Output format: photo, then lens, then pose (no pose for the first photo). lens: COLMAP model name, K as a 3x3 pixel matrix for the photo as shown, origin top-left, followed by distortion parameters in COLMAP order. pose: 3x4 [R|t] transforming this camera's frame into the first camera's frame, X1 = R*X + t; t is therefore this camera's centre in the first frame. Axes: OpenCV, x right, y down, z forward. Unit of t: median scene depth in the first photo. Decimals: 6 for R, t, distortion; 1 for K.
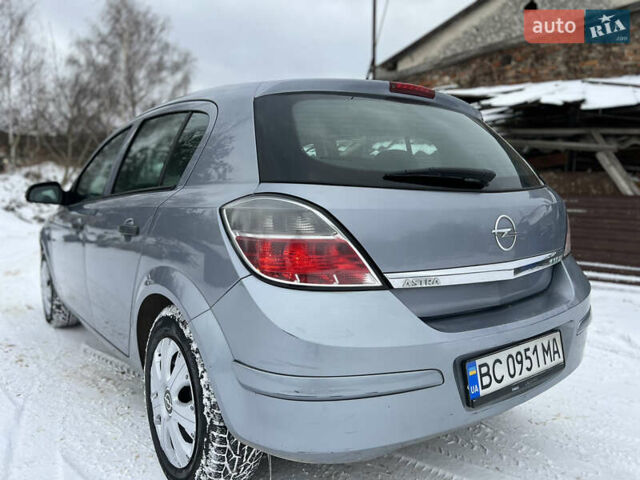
lens RADIAL K [[478.7, 0, 316.8], [0, 478.7, 239.1], [0, 0, 1]] dist [0.042482, -0.052093]
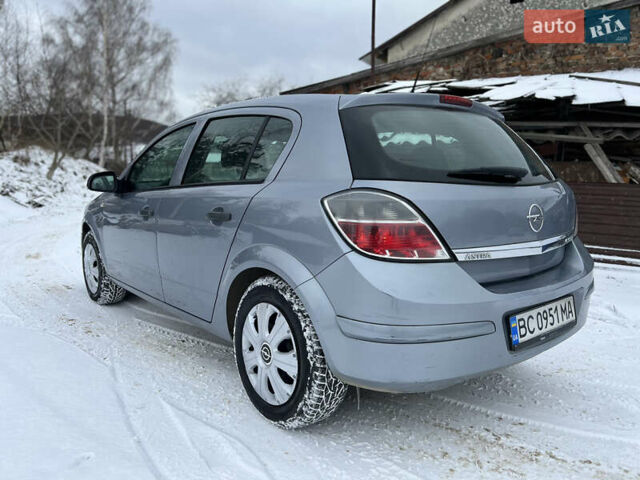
lens RADIAL K [[478.7, 0, 316.8], [0, 478.7, 239.1], [0, 0, 1]] dist [0.042482, -0.052093]
pose [[0.999123, -0.002873, 0.041768, -0.200969], [0.001493, 0.999453, 0.033045, -0.000213], [-0.041840, -0.032954, 0.998581, -0.210422]]
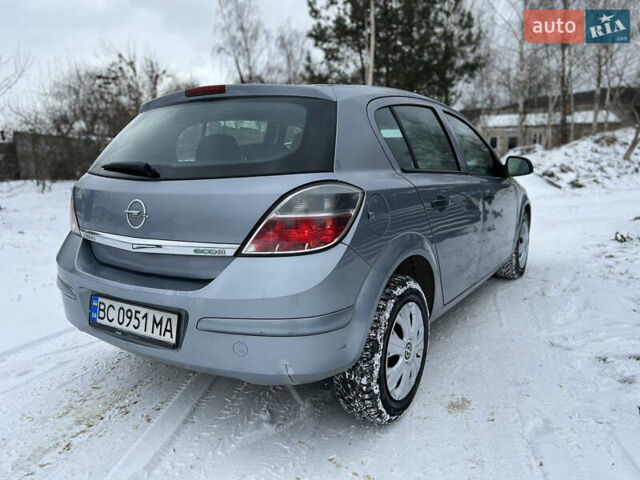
lens RADIAL K [[478.7, 0, 316.8], [0, 478.7, 239.1], [0, 0, 1]] dist [0.042482, -0.052093]
pose [[0.356534, 0.150967, -0.922005, 1.423713], [-0.078382, 0.988213, 0.131498, -0.123654], [0.930989, 0.025385, 0.364164, 0.822167]]
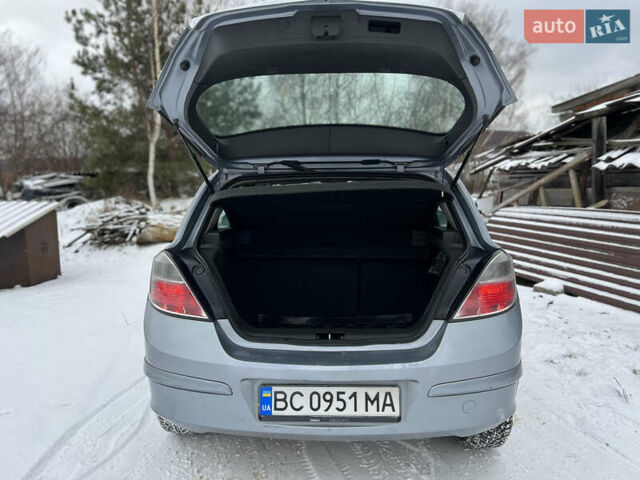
lens RADIAL K [[478.7, 0, 316.8], [0, 478.7, 239.1], [0, 0, 1]] dist [0.042482, -0.052093]
pose [[0.776861, 0.059288, -0.626875, 0.928680], [-0.054159, 0.998159, 0.027287, -0.145427], [0.627339, 0.012753, 0.778642, 0.041628]]
